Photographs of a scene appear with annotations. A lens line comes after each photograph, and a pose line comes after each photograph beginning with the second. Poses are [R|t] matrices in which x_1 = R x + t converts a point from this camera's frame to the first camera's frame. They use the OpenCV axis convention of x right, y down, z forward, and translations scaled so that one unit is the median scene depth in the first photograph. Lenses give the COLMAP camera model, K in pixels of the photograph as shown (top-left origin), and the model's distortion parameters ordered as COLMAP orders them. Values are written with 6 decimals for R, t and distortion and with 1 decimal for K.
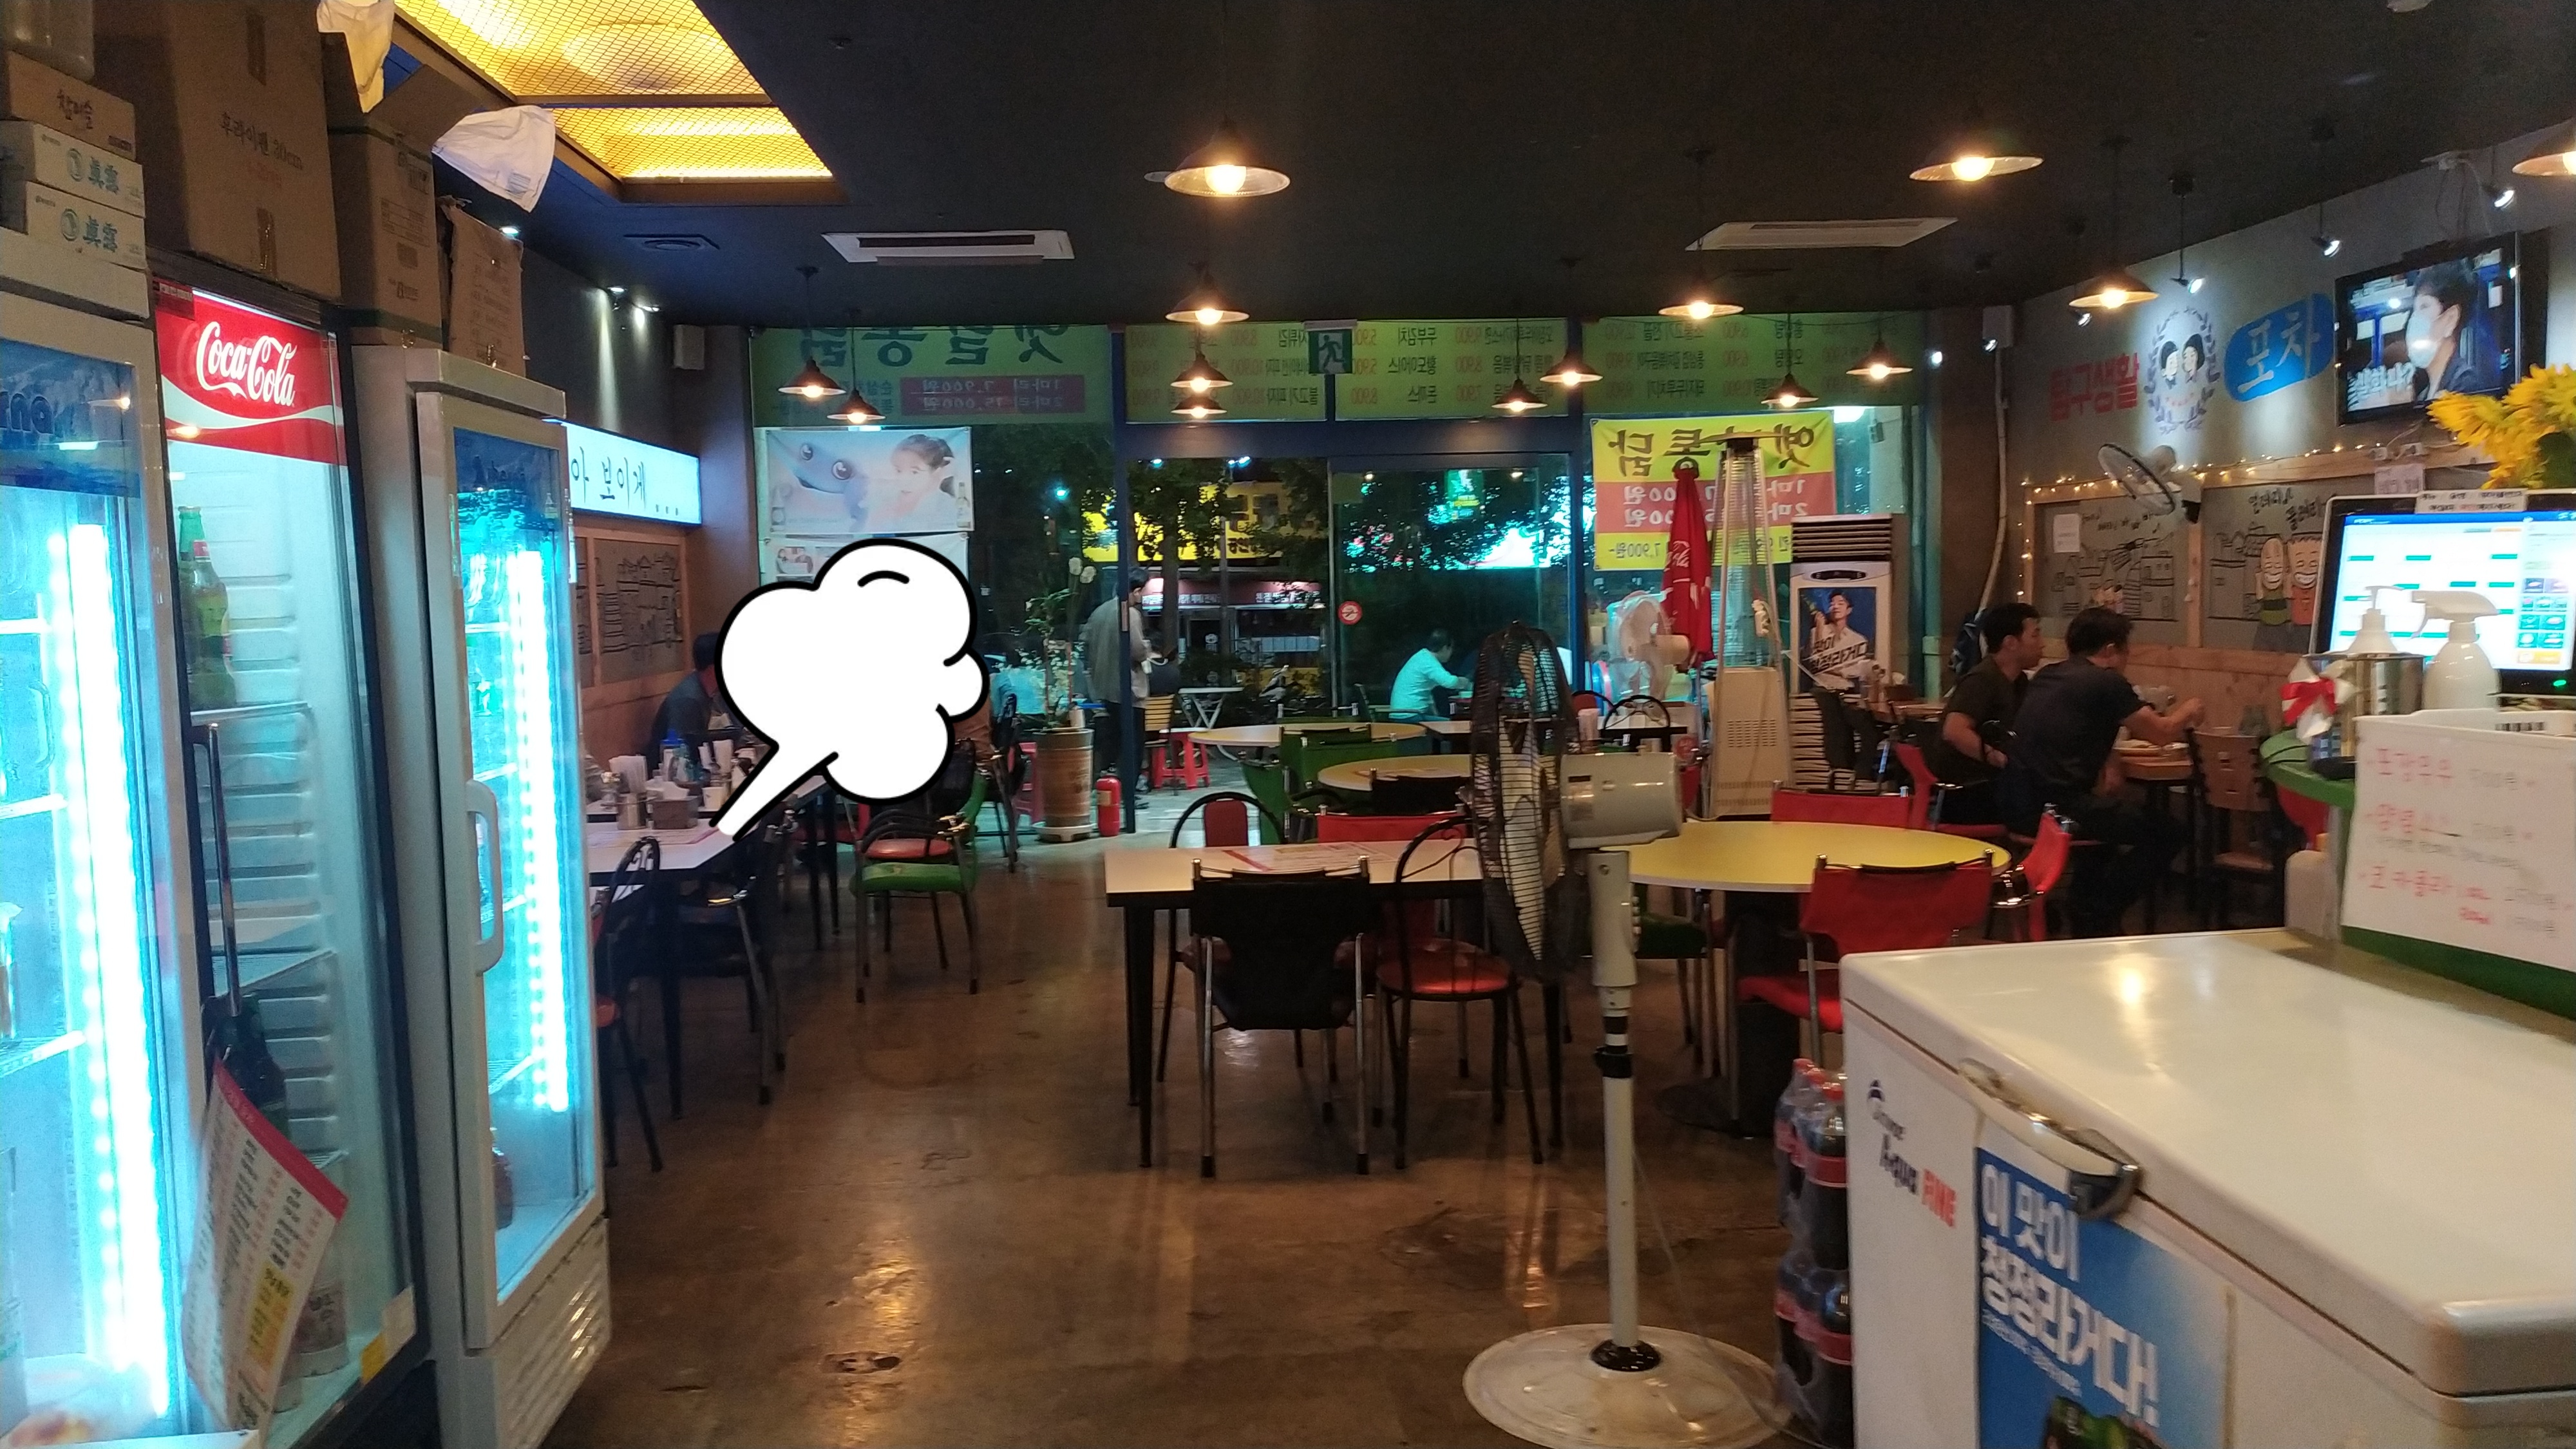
lens RADIAL K [[1864.7, 0, 1288.0], [0, 1864.7, 724.5], [0, 0, 1]] dist [0.049952, -0.060561]
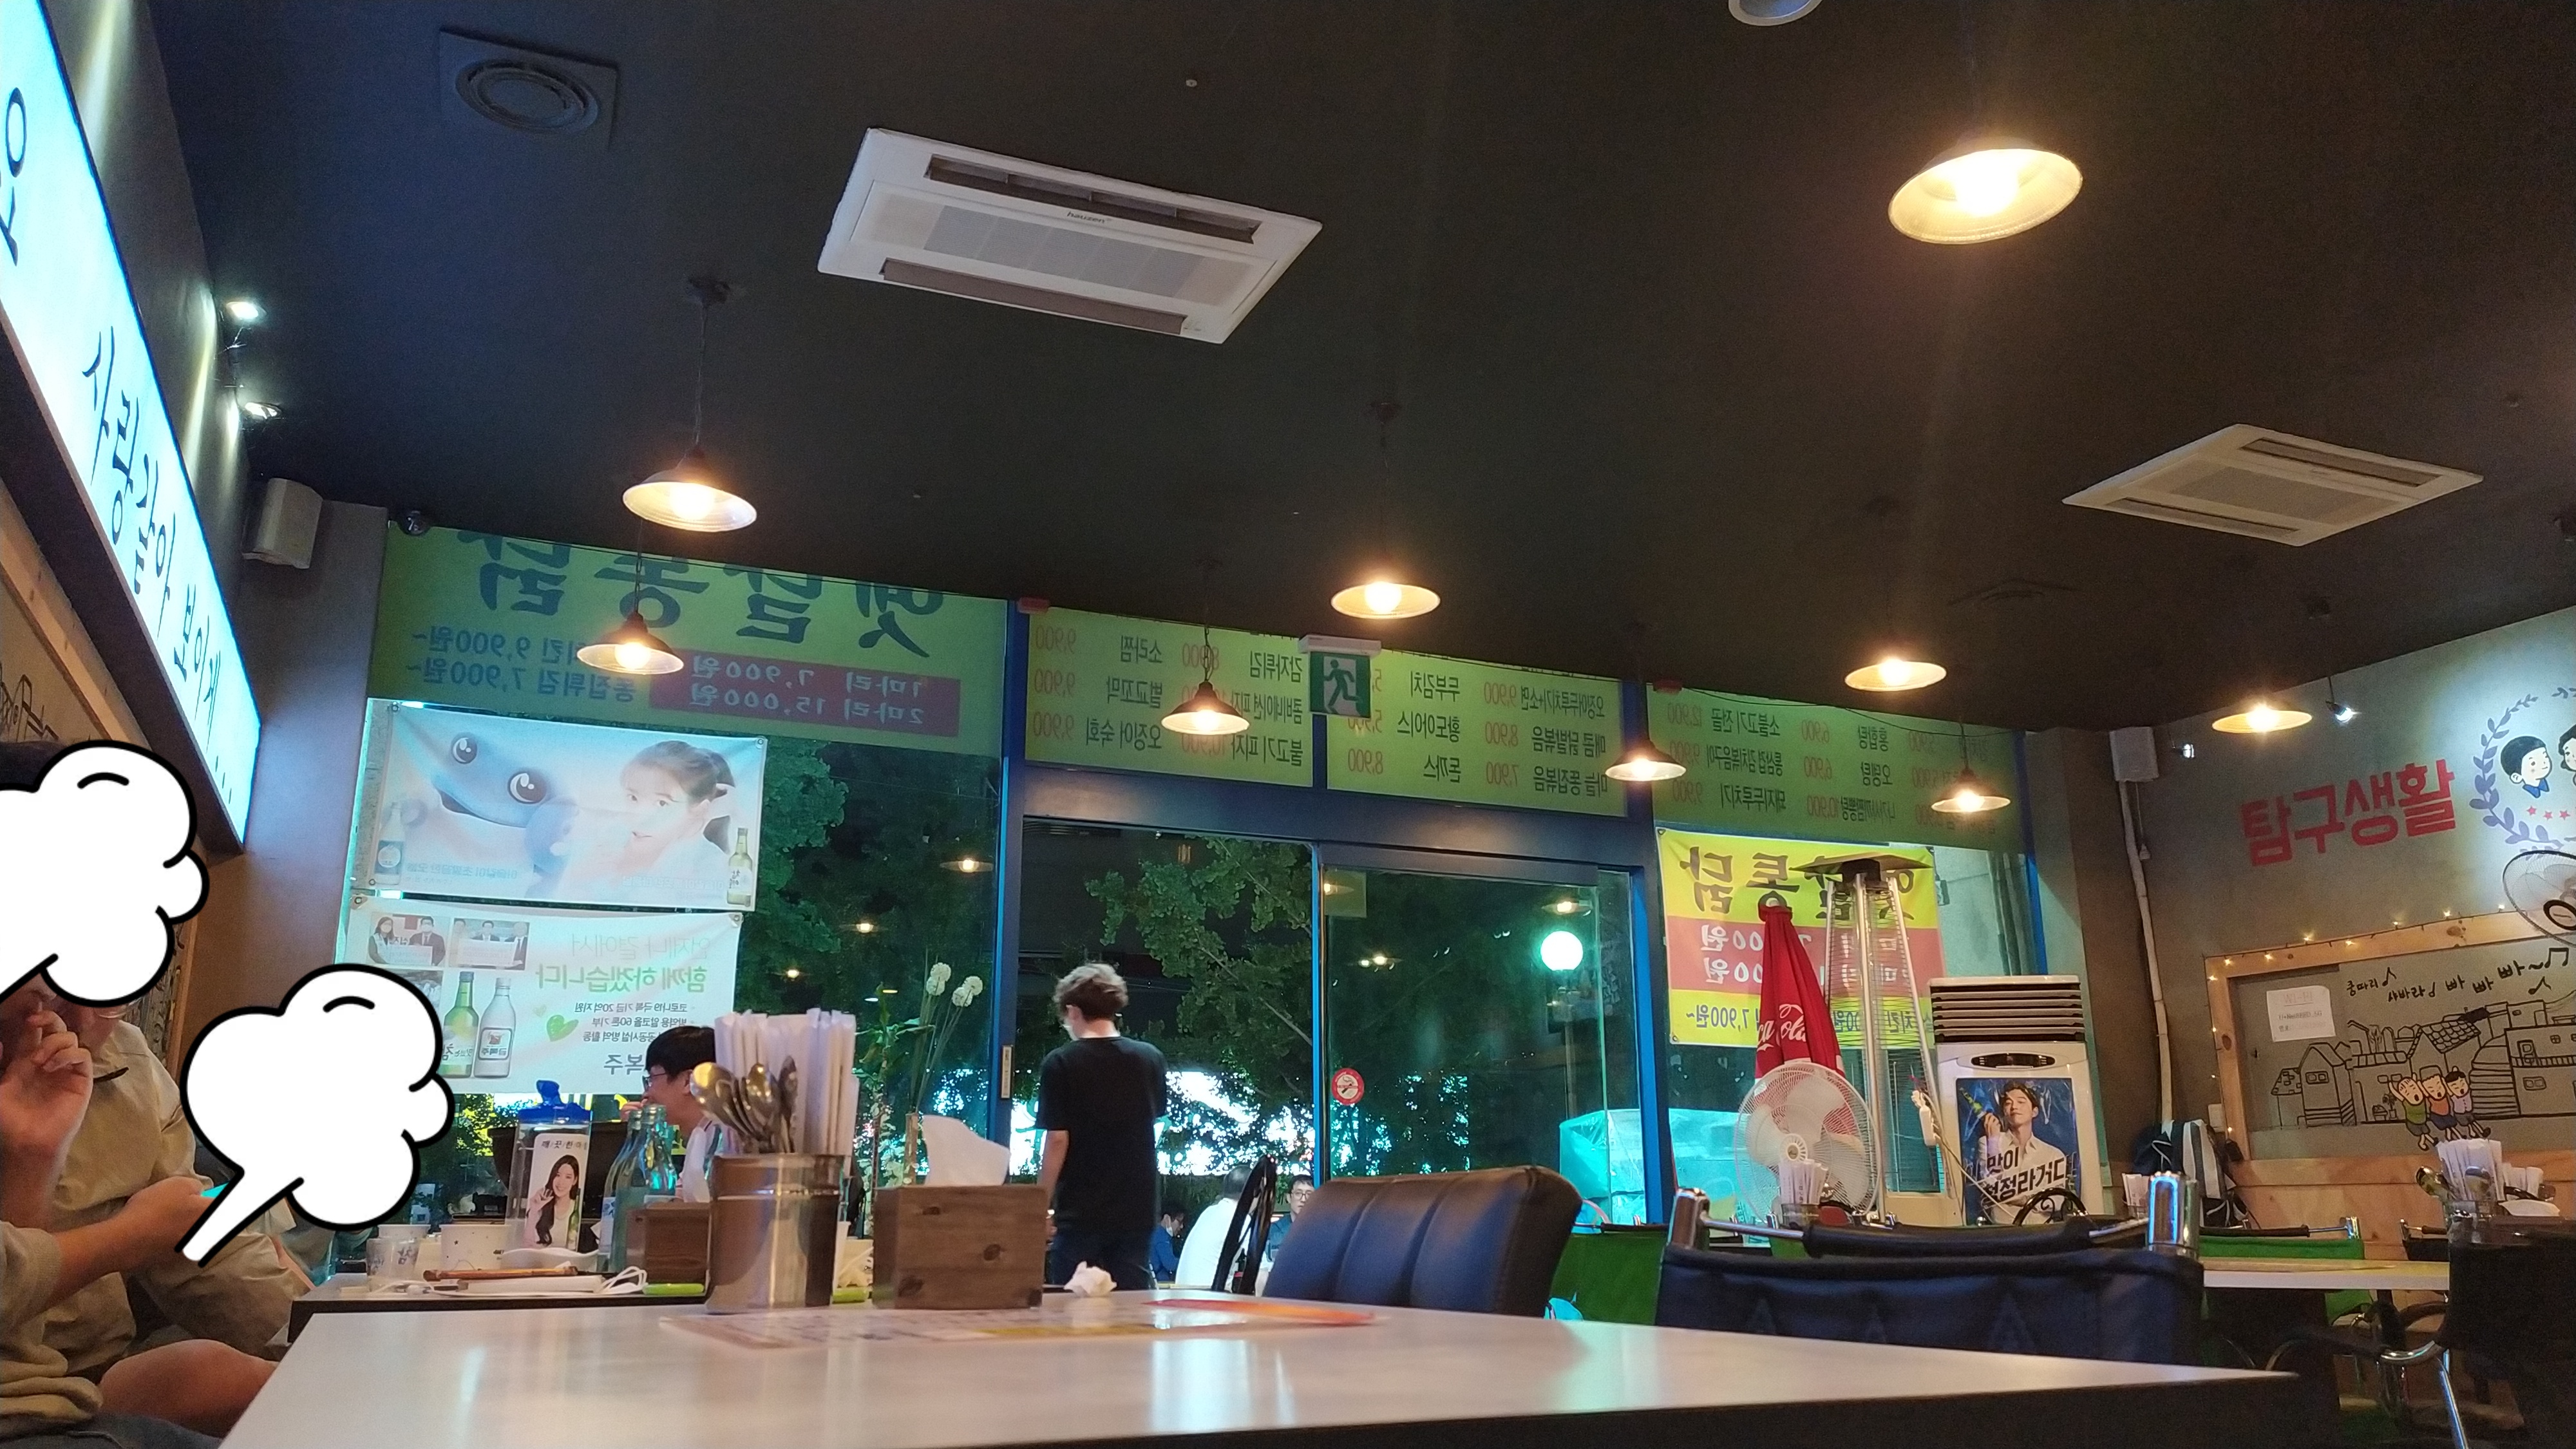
lens RADIAL K [[1892.5, 0, 1288.0], [0, 1892.5, 724.5], [0, 0, 1]] dist [0.059310, -0.055389]
pose [[0.941627, 0.104646, 0.319981, -0.211153], [0.006138, 0.944969, -0.327103, 0.035084], [-0.336603, 0.309974, 0.889165, 0.414194]]
